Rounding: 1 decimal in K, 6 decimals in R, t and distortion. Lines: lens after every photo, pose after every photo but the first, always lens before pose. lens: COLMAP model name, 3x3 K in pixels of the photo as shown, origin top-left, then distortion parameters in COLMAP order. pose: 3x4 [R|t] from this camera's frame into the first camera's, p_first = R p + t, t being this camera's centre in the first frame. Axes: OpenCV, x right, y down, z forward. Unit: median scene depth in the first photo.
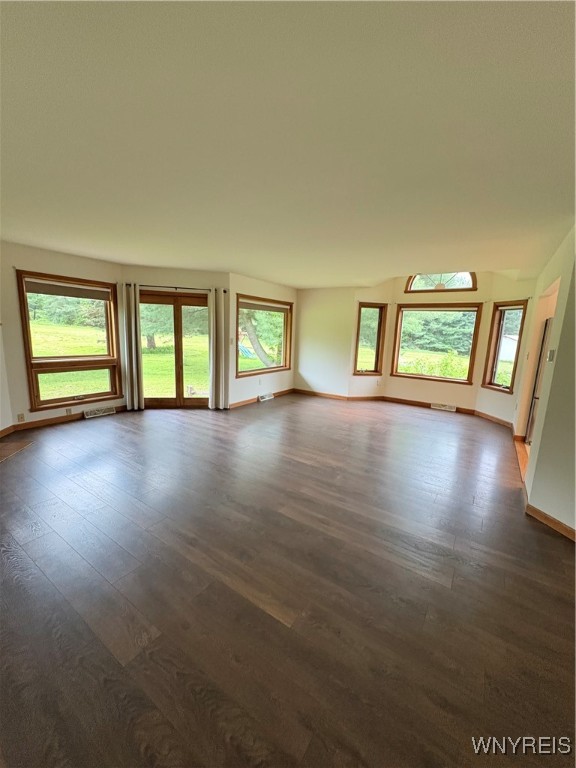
lens RADIAL K [[305.8, 0, 288.0], [0, 305.8, 384.0], [0, 0, 1]] dist [0.019299, 0.000095]
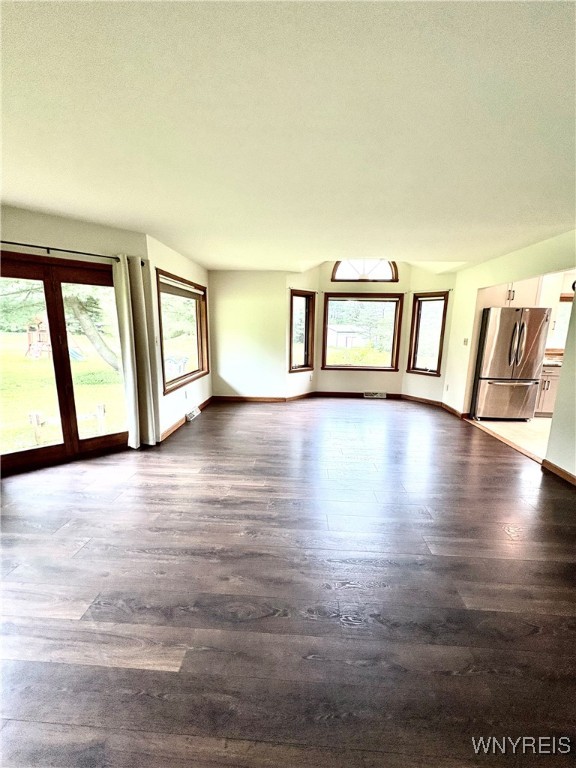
lens RADIAL K [[305.8, 0, 288.0], [0, 305.8, 384.0], [0, 0, 1]] dist [0.019299, 0.000095]
pose [[0.861186, -0.118263, 0.494341, -0.262113], [0.104636, 0.992974, 0.055268, -0.051441], [-0.497404, 0.004129, 0.867509, 0.265979]]
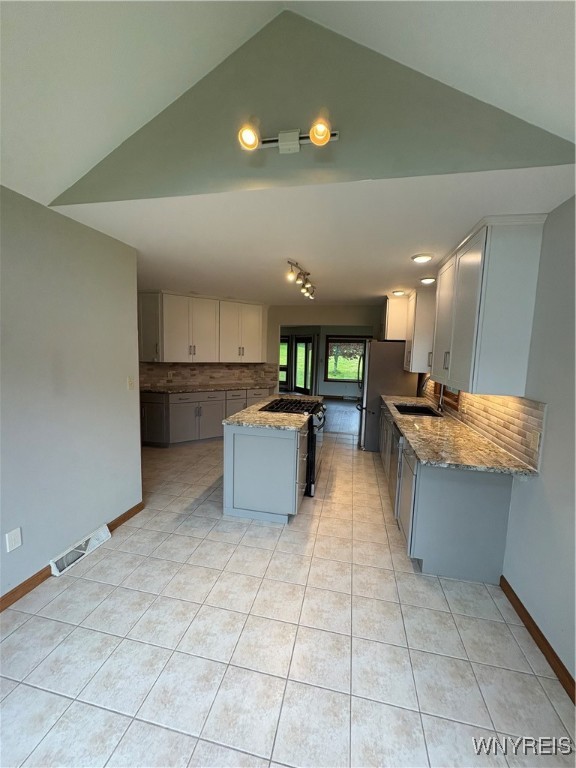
lens RADIAL K [[305.8, 0, 288.0], [0, 305.8, 384.0], [0, 0, 1]] dist [0.019299, 0.000095]
pose [[0.370706, 0.063580, -0.926572, 1.393574], [-0.173149, 0.984894, -0.001692, 0.036846], [0.912467, 0.161062, 0.376115, 0.126460]]
